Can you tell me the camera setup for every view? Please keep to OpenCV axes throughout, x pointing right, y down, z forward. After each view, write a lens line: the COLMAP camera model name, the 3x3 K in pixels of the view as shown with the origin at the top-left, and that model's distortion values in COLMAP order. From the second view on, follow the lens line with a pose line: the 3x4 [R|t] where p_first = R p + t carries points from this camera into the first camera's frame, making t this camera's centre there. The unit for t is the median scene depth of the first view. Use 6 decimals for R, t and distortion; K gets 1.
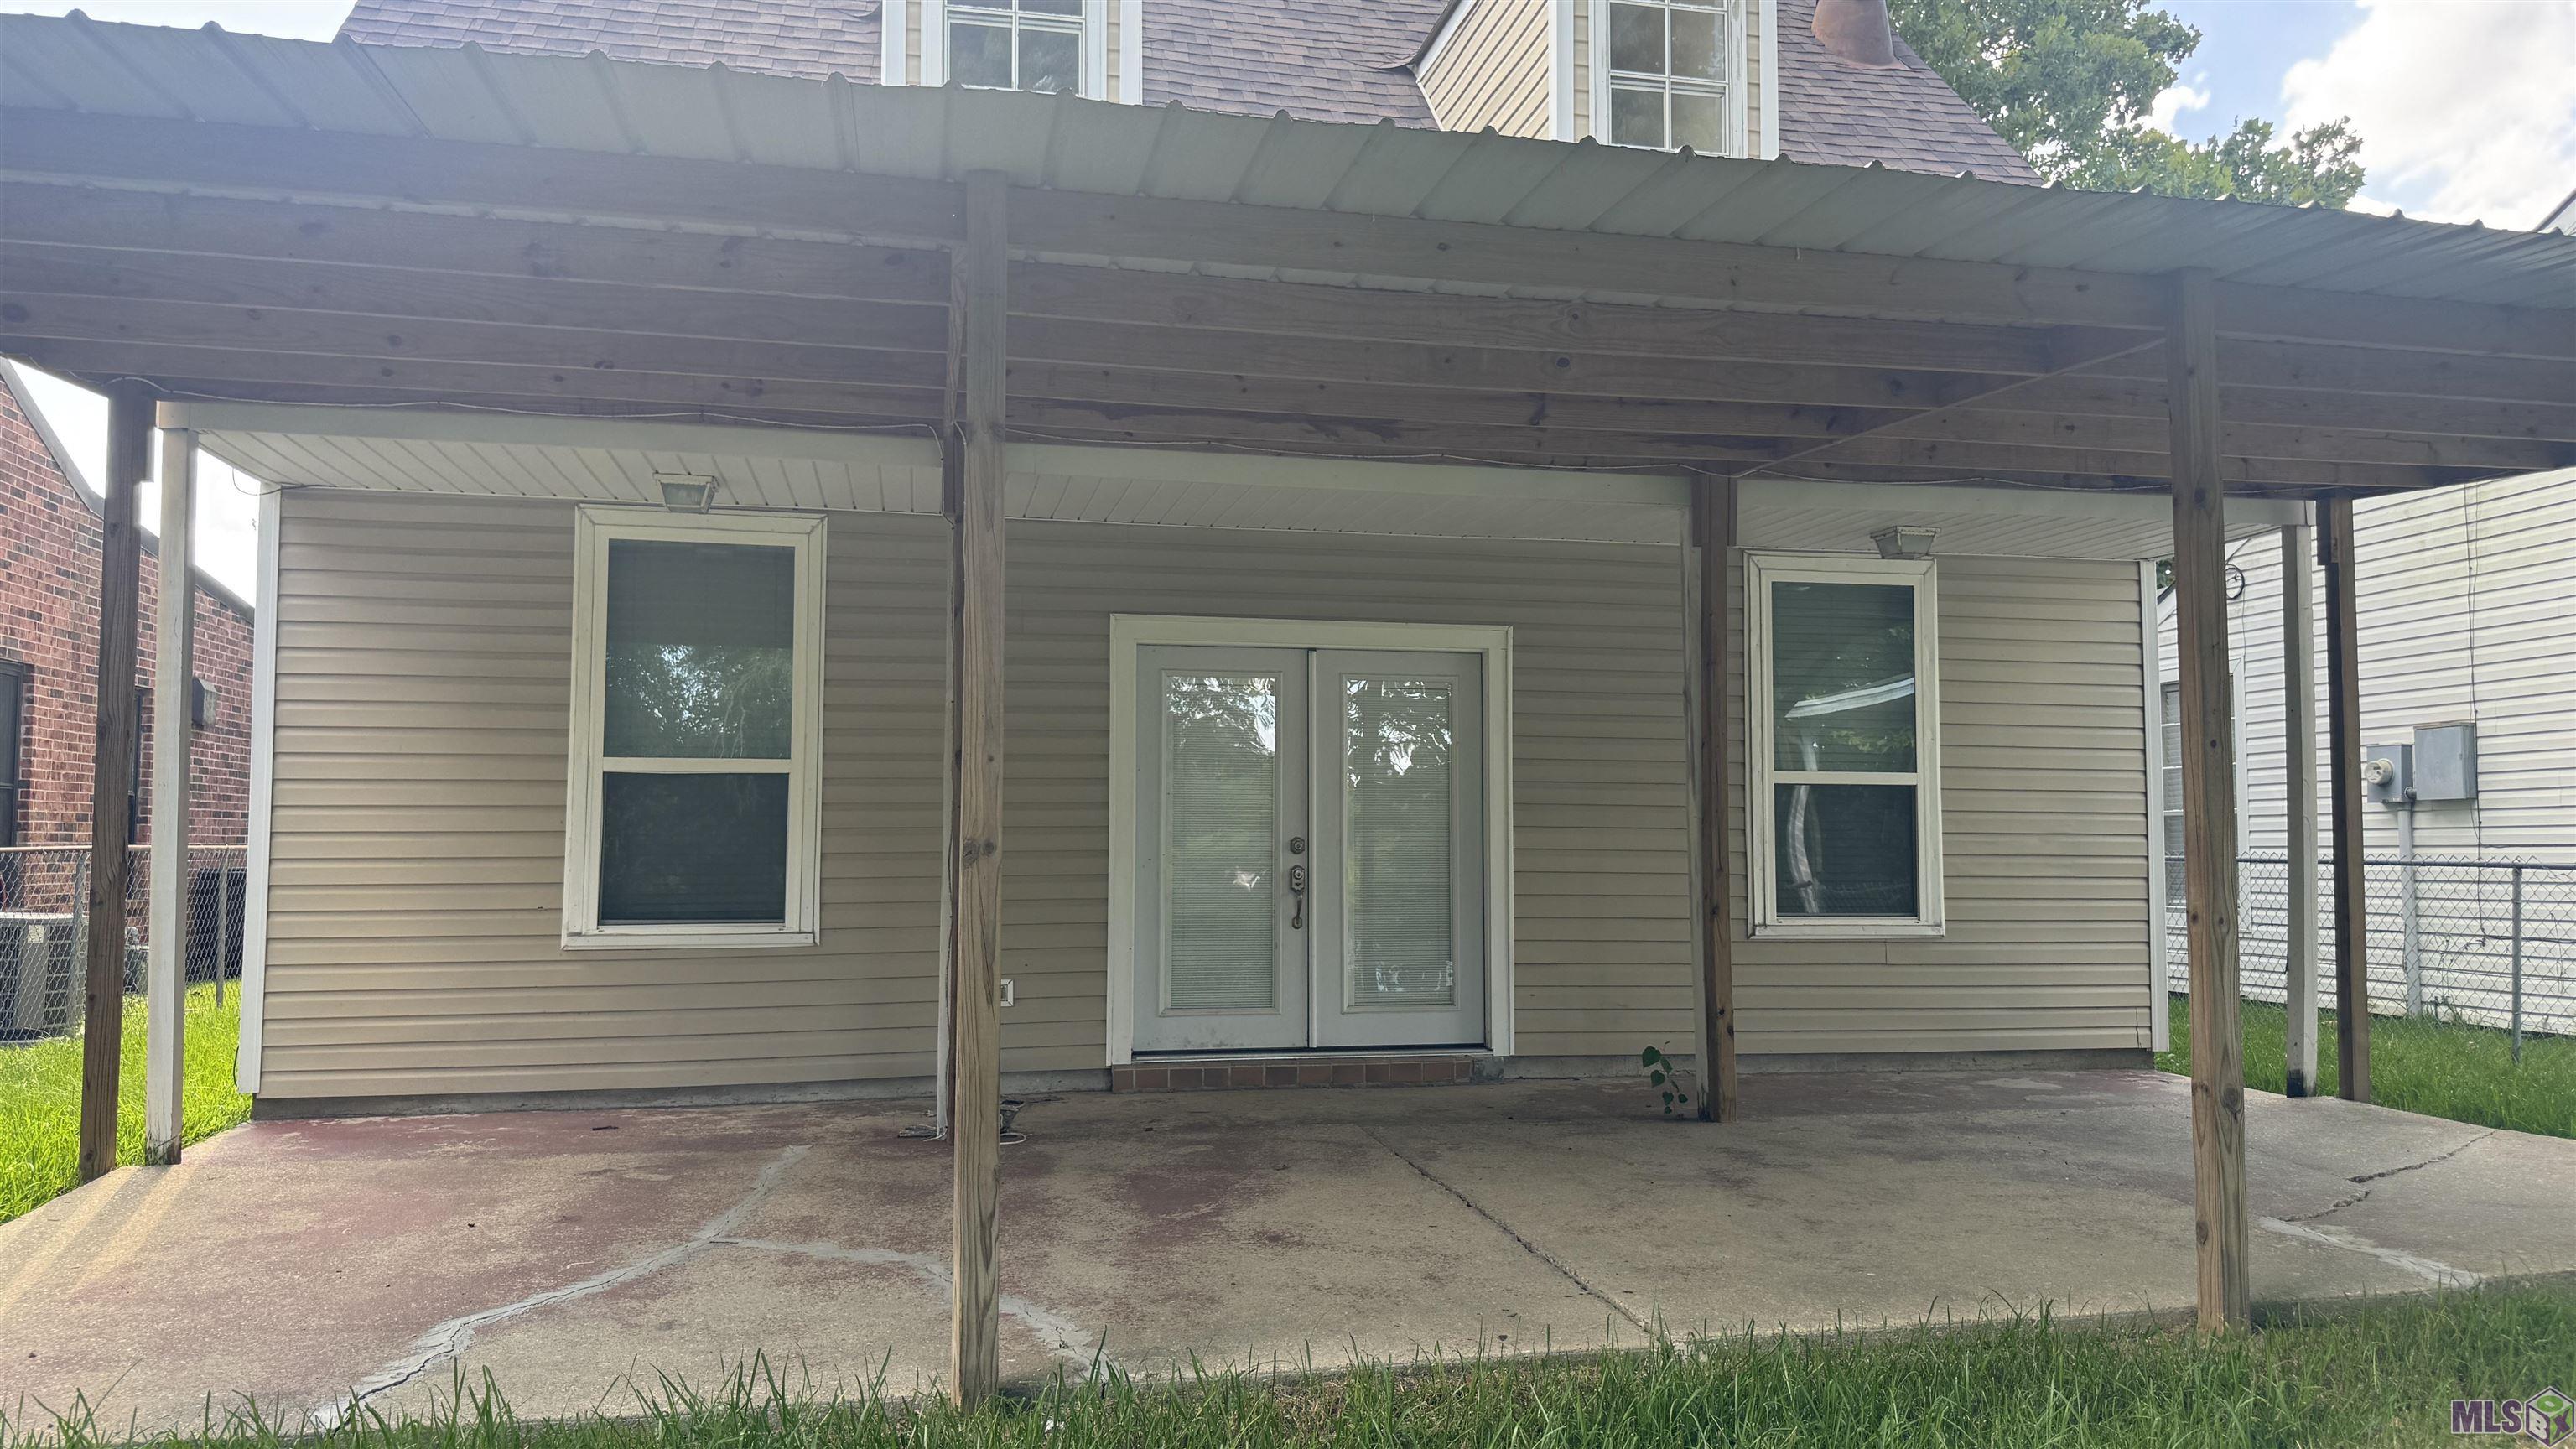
lens RADIAL K [[1837.6, 0, 1288.0], [0, 1837.6, 724.5], [0, 0, 1]] dist [0.129041, -0.168631]
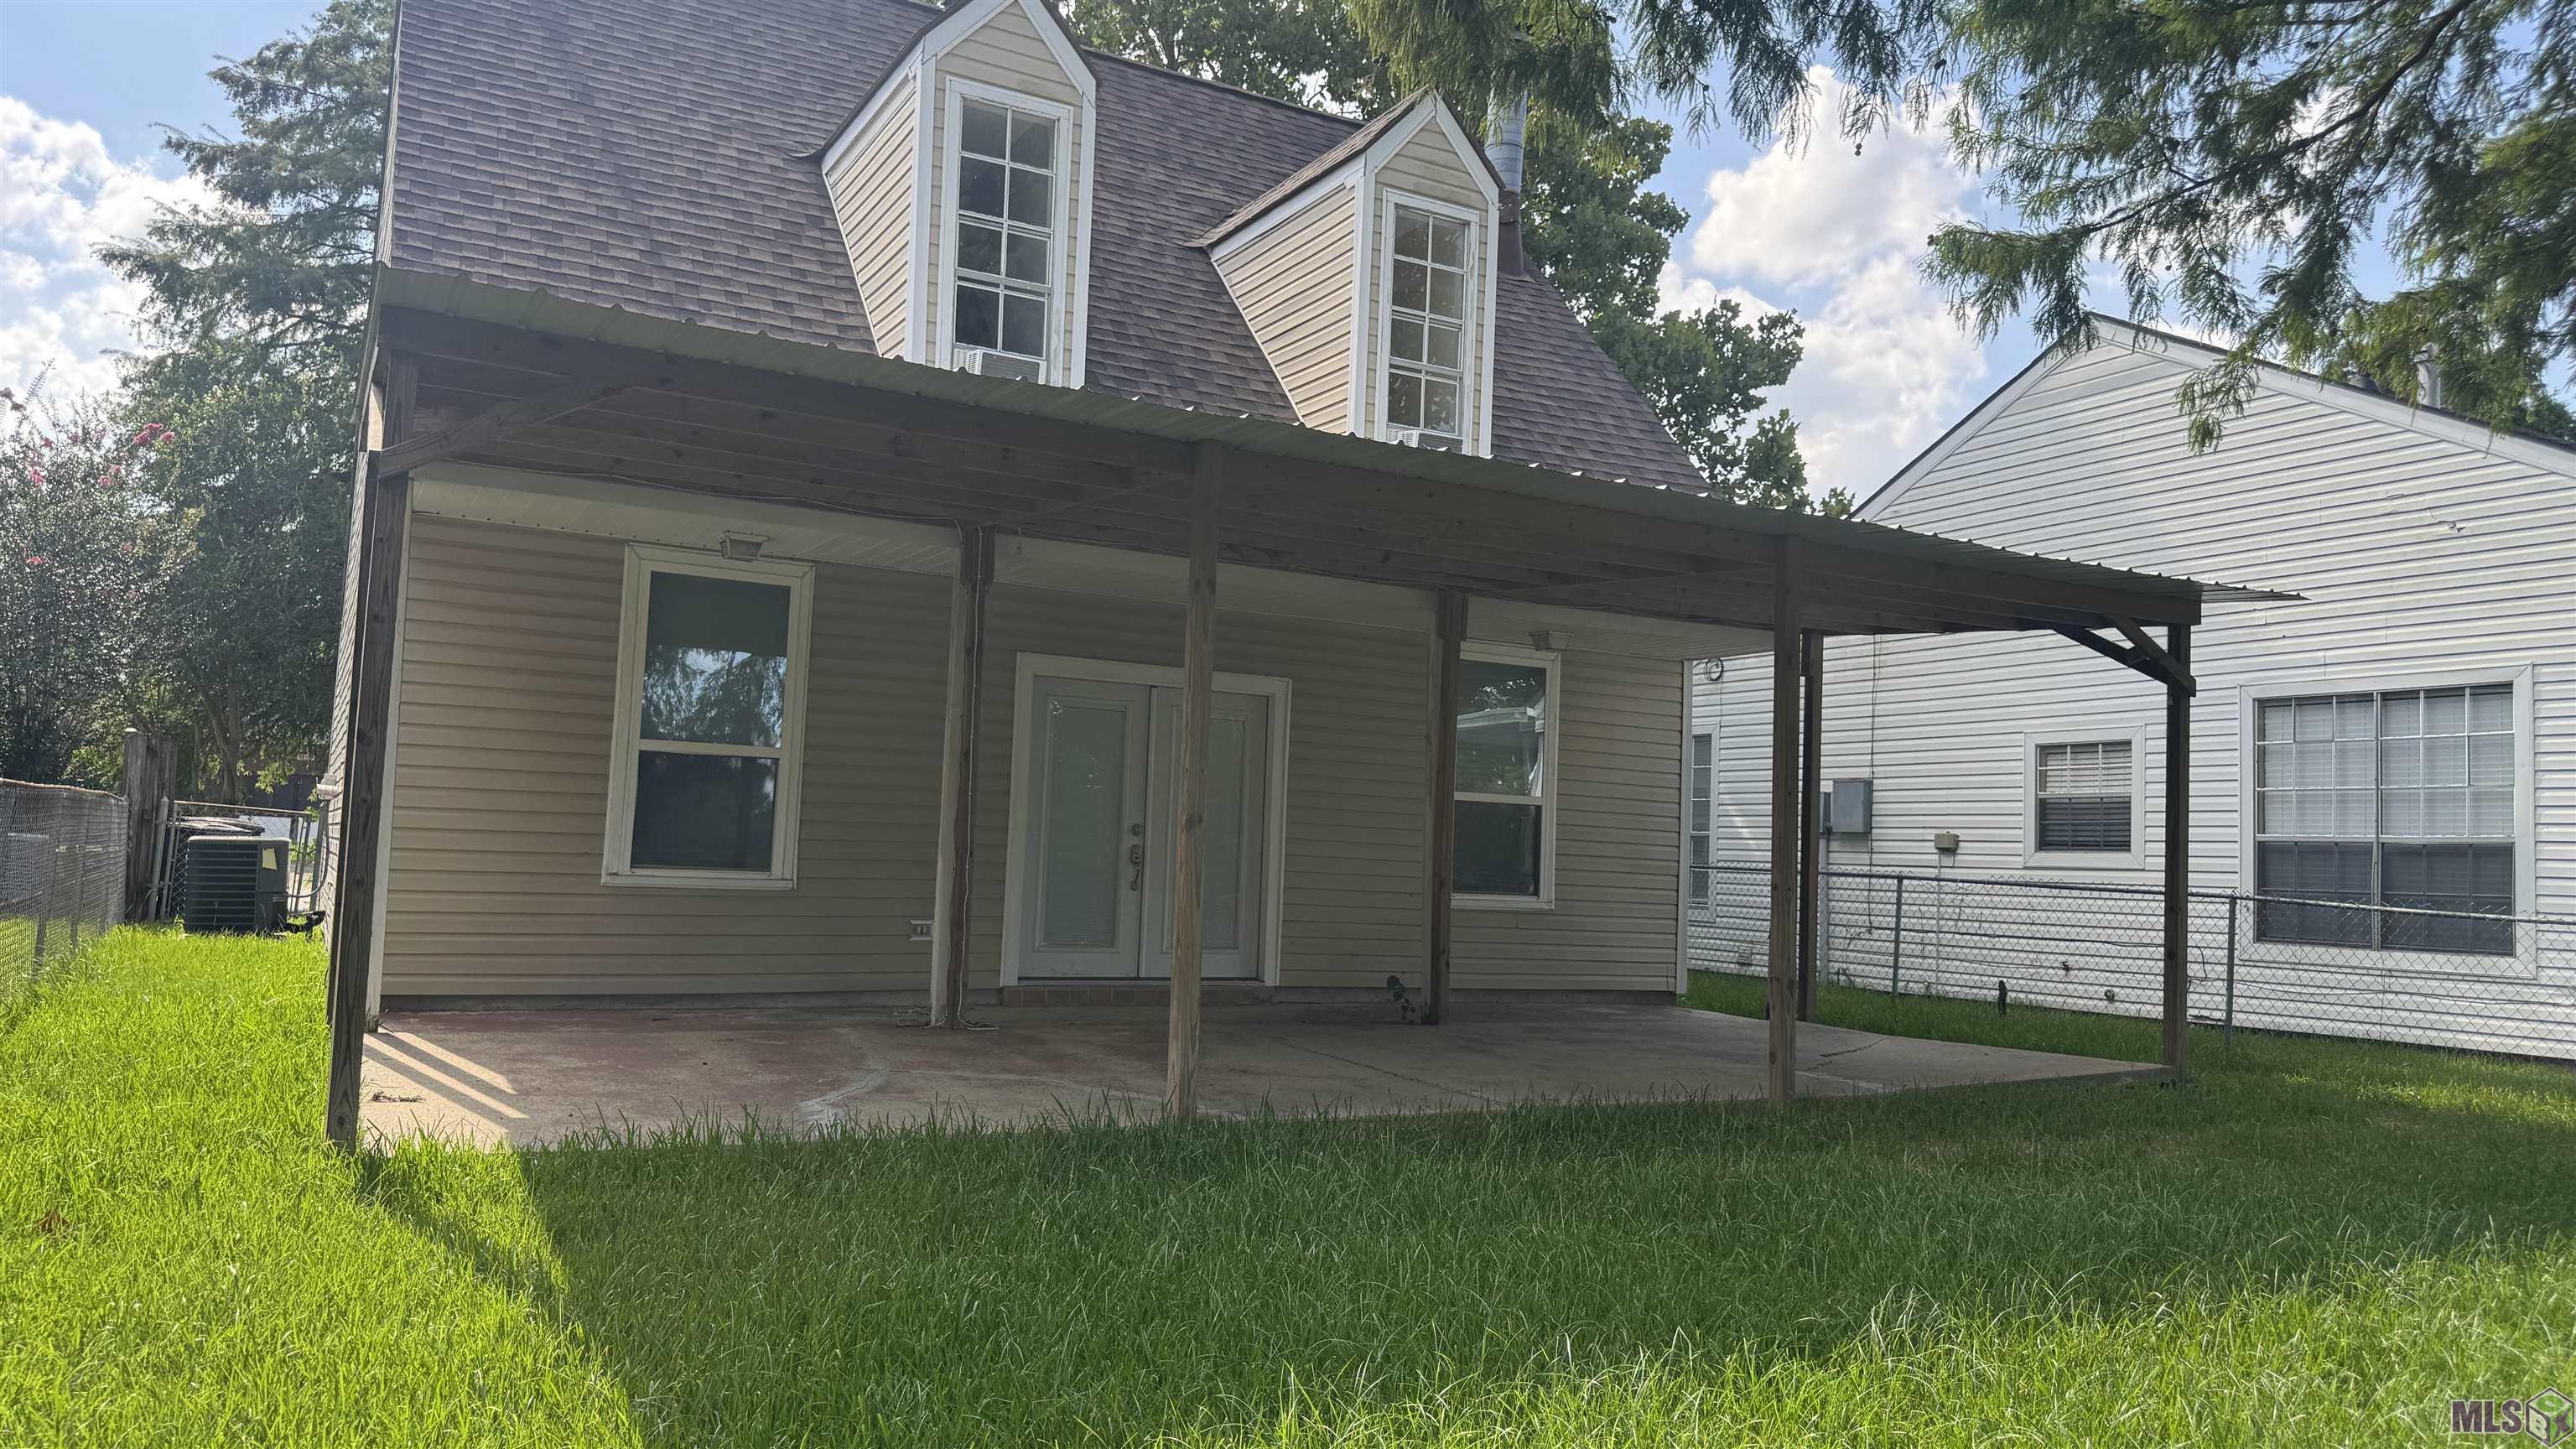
lens RADIAL K [[1820.3, 0, 1288.0], [0, 1820.3, 724.5], [0, 0, 1]] dist [0.136603, -0.000065]
pose [[0.959804, 0.058311, 0.274547, -0.263825], [-0.057994, 0.998274, -0.009276, -0.006253], [-0.274614, -0.007019, 0.961529, -0.332898]]
